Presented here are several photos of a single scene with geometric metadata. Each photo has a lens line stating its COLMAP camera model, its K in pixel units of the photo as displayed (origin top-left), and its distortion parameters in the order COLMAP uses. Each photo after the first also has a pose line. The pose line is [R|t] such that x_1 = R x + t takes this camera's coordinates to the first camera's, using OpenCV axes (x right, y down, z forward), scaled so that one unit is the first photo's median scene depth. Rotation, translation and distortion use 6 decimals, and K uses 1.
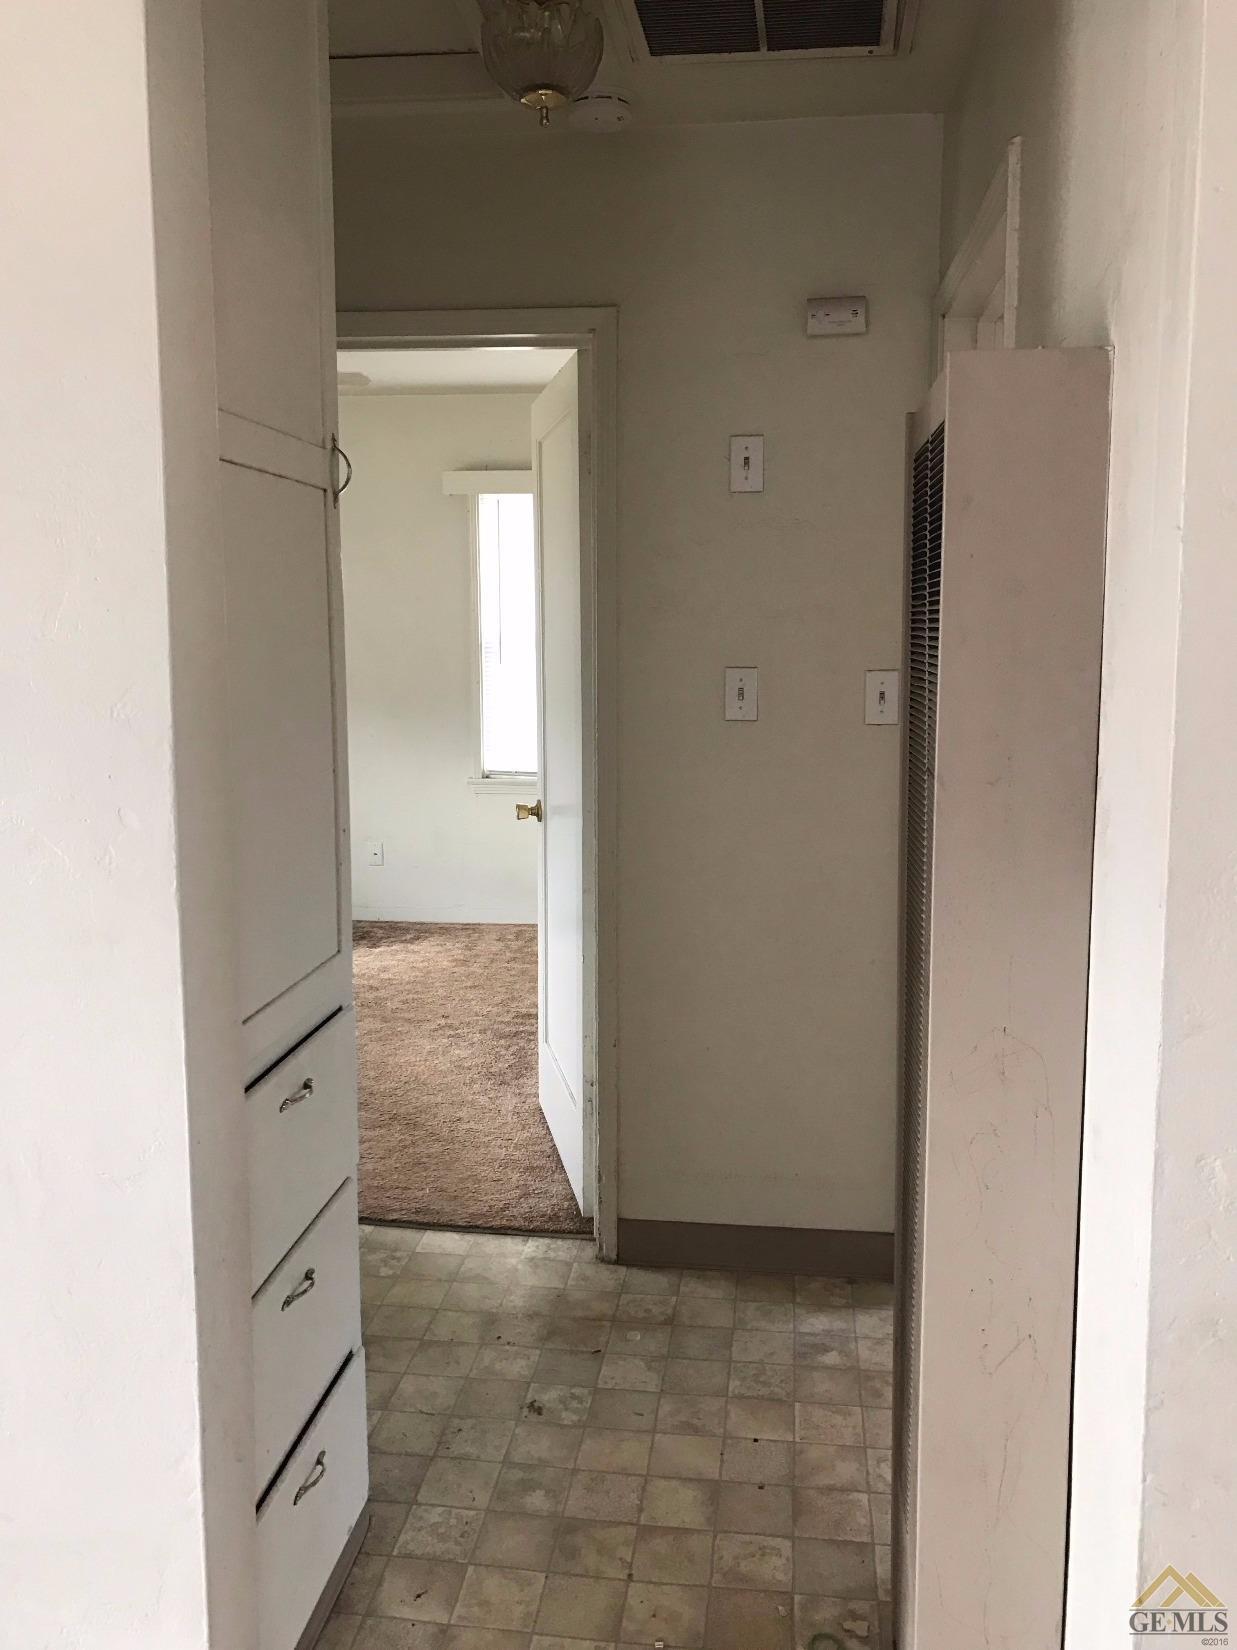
lens RADIAL K [[1373.0, 0, 618.5], [0, 1373.0, 825.0], [0, 0, 1]] dist [0.008969, 0.006964]
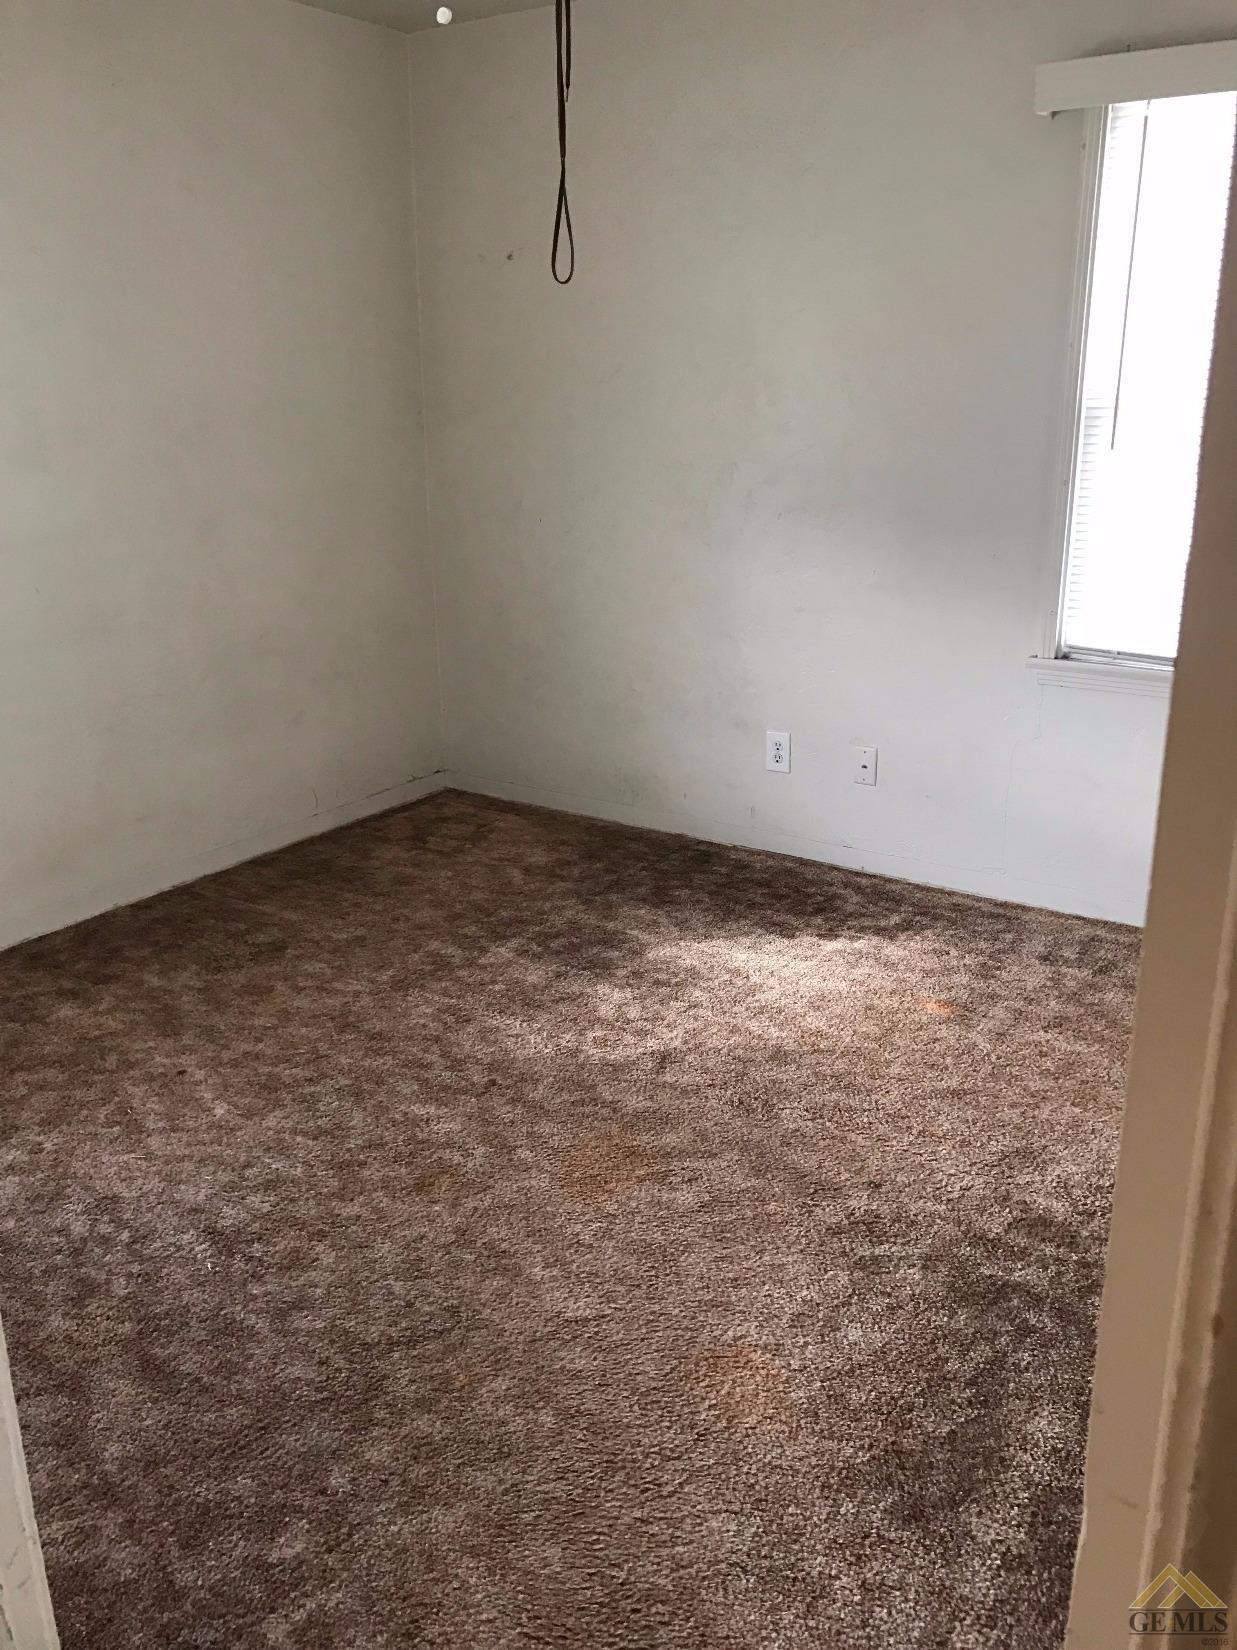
lens RADIAL K [[1373.0, 0, 618.5], [0, 1373.0, 825.0], [0, 0, 1]] dist [0.008969, 0.006964]
pose [[0.892823, 0.131552, -0.430767, -0.008520], [-0.058125, 0.982051, 0.179437, -0.060911], [0.446641, -0.135167, 0.884444, 0.437652]]
